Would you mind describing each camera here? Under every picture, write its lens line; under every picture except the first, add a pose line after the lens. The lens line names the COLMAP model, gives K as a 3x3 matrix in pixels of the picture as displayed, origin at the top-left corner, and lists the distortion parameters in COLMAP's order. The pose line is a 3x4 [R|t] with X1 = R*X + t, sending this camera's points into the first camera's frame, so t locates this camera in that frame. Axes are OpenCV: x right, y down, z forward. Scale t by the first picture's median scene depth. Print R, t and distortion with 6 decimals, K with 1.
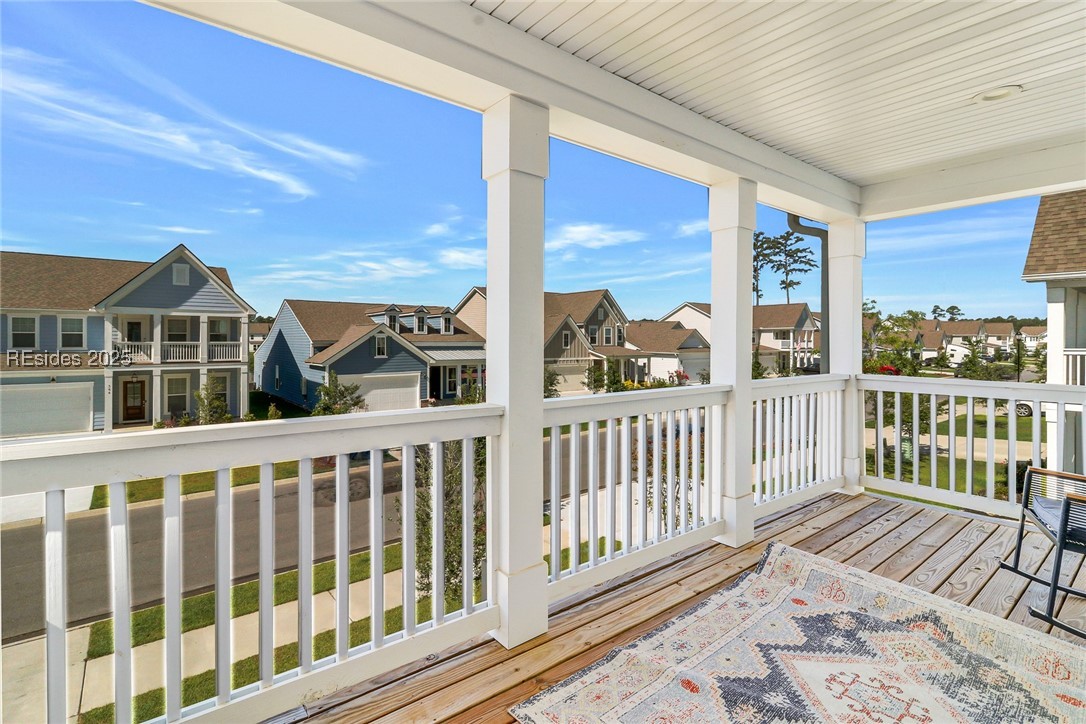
lens RADIAL K [[514.8, 0, 552.5], [0, 514.8, 344.3], [0, 0, 1]] dist [0.014223, -0.000519]
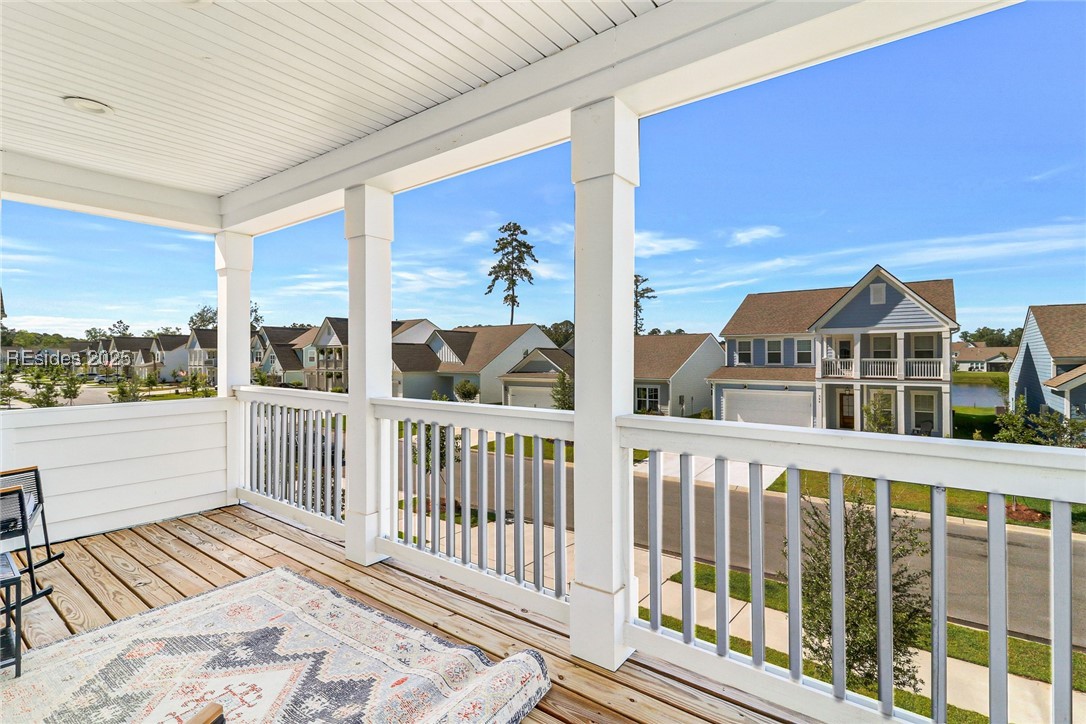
lens RADIAL K [[514.8, 0, 544.8], [0, 514.8, 357.7], [0, 0, 1]] dist [0.014223, -0.000519]
pose [[0.235287, -0.004425, -0.971916, 0.137414], [-0.003023, 0.999981, -0.005285, 0.000921], [0.971921, 0.004181, 0.235269, 0.109125]]
